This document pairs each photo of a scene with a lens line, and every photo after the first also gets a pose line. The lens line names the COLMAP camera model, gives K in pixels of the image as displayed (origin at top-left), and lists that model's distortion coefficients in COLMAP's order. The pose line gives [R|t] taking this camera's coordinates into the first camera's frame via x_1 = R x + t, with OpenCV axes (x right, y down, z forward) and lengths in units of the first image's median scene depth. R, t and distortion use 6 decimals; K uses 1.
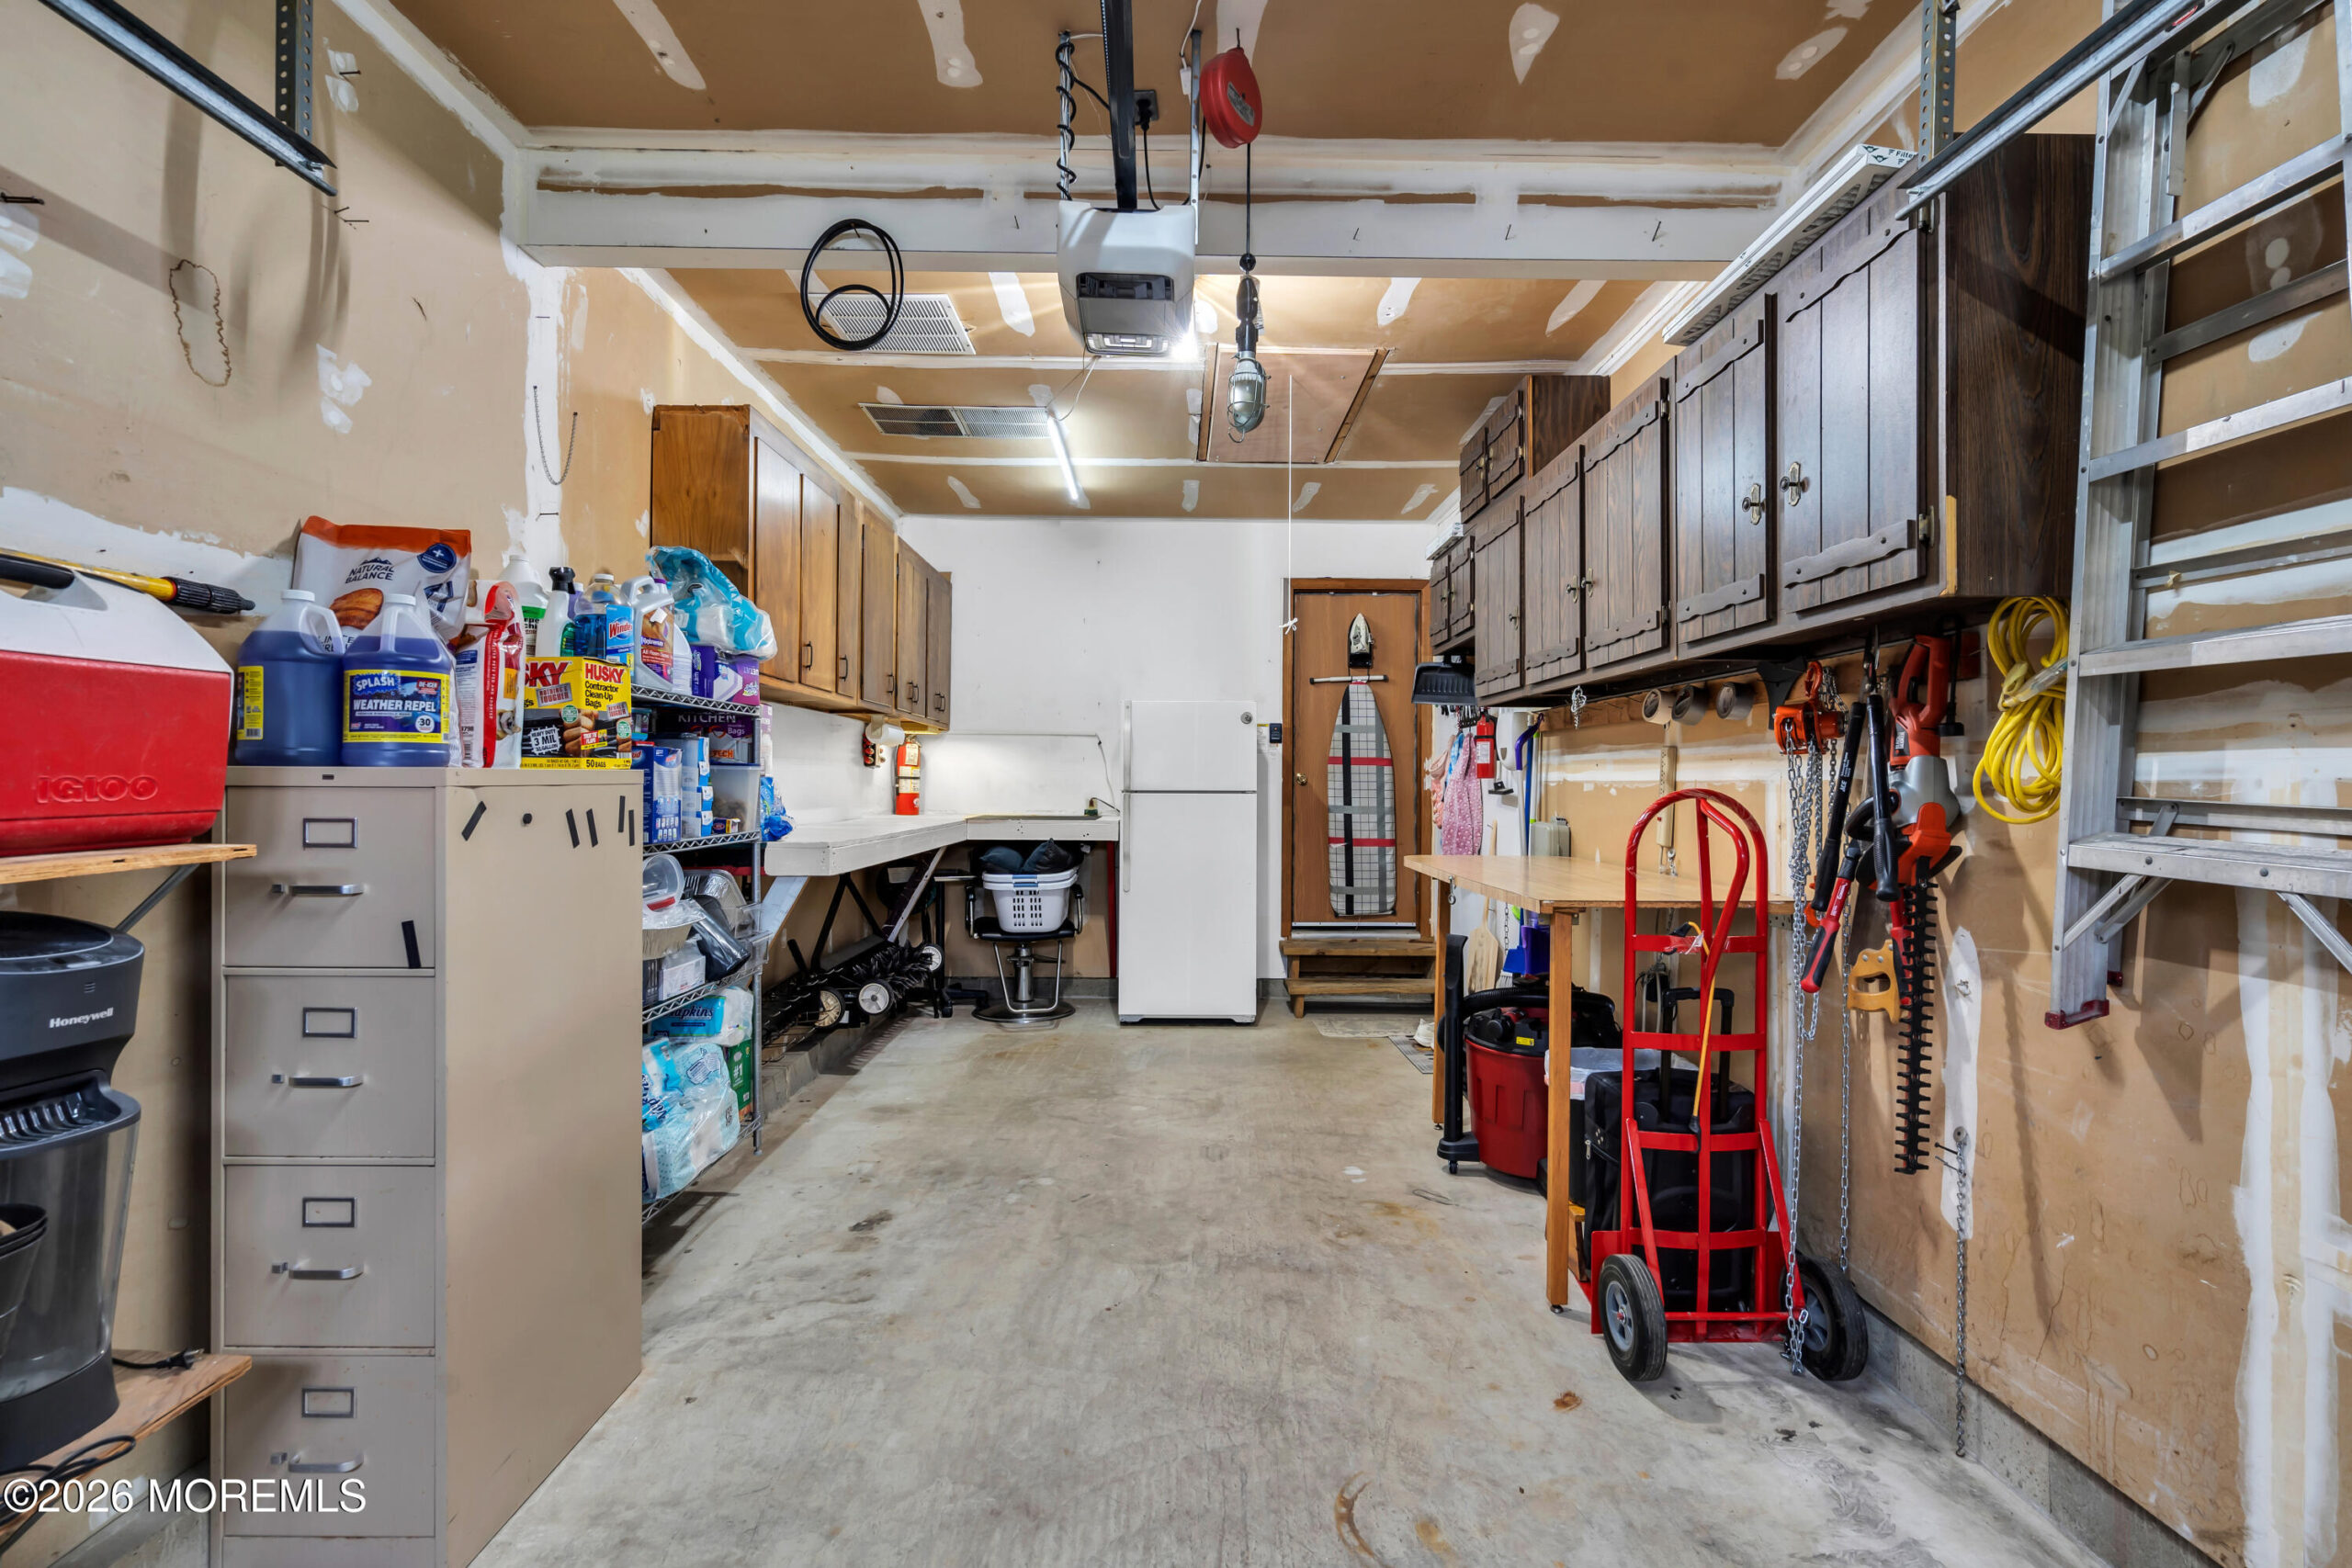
lens RADIAL K [[1074.1, 0, 1178.1], [0, 1074.1, 780.1], [0, 0, 1]] dist [0.000144, -0.000016]
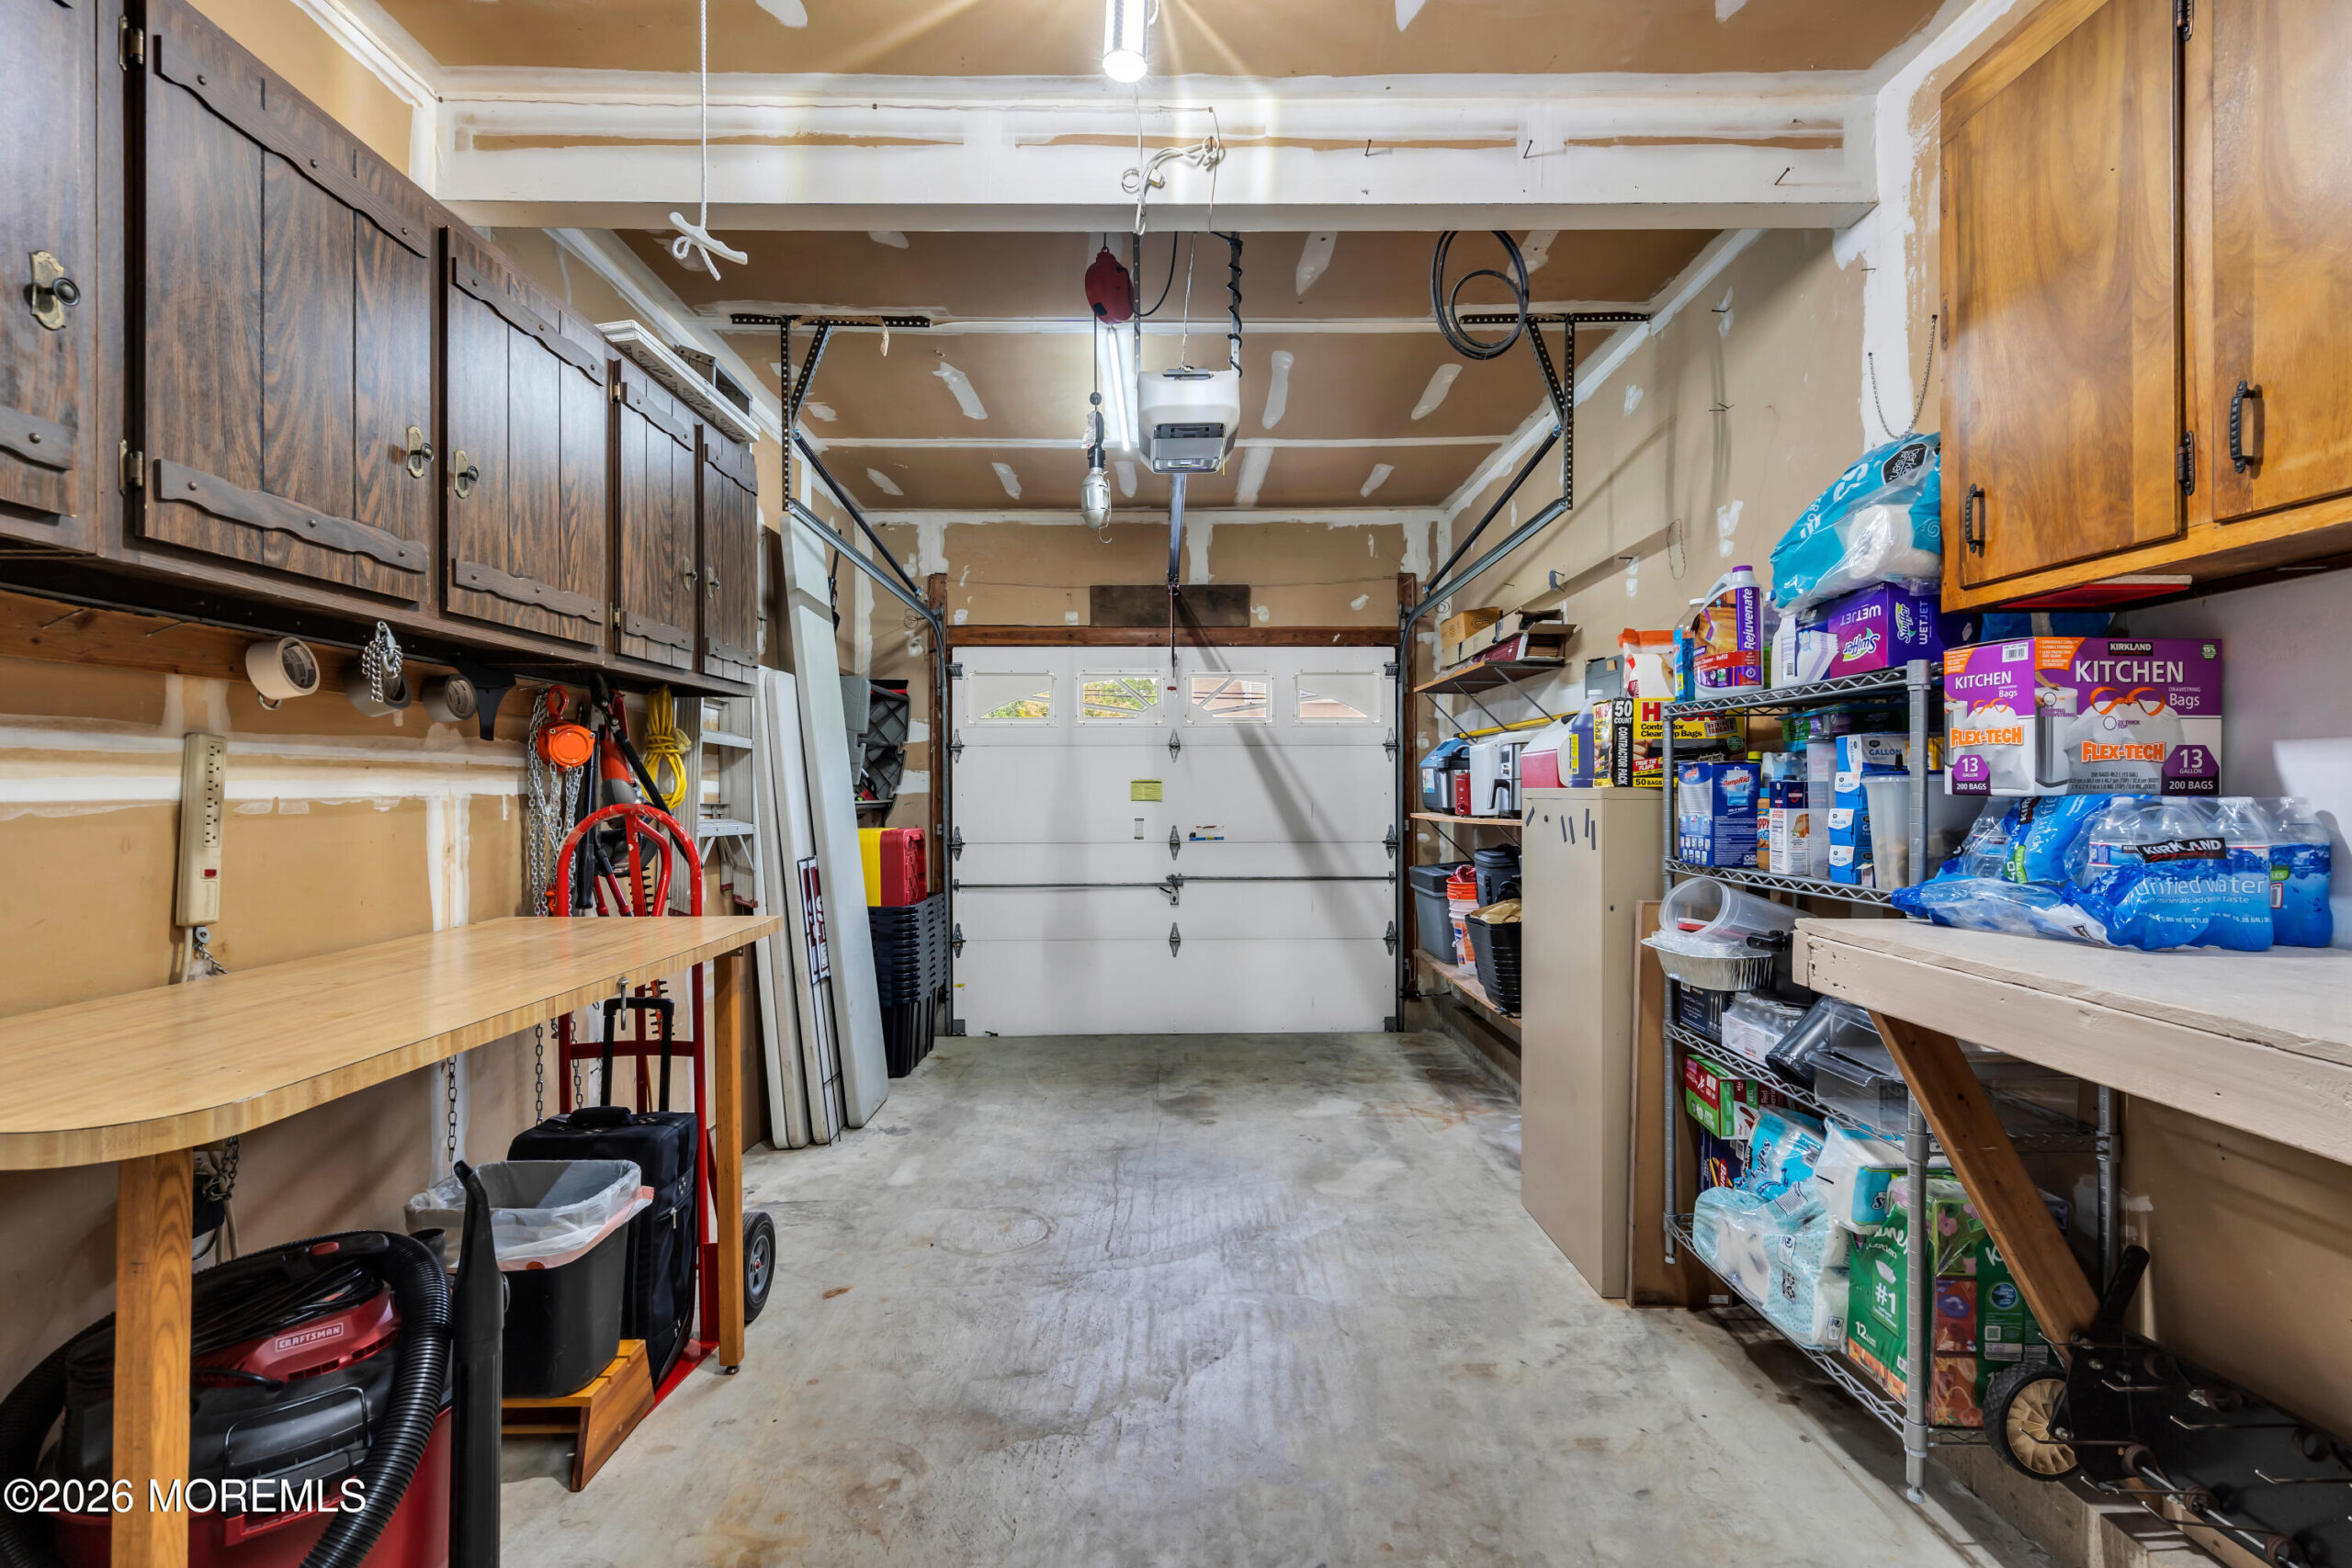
lens RADIAL K [[1074.1, 0, 1177.5], [0, 1074.1, 787.1], [0, 0, 1]] dist [0.000144, -0.000016]
pose [[-0.999994, -0.001585, -0.003132, -0.023337], [-0.001579, 0.999997, -0.001876, -0.005785], [0.003135, -0.001872, -0.999993, 1.709332]]
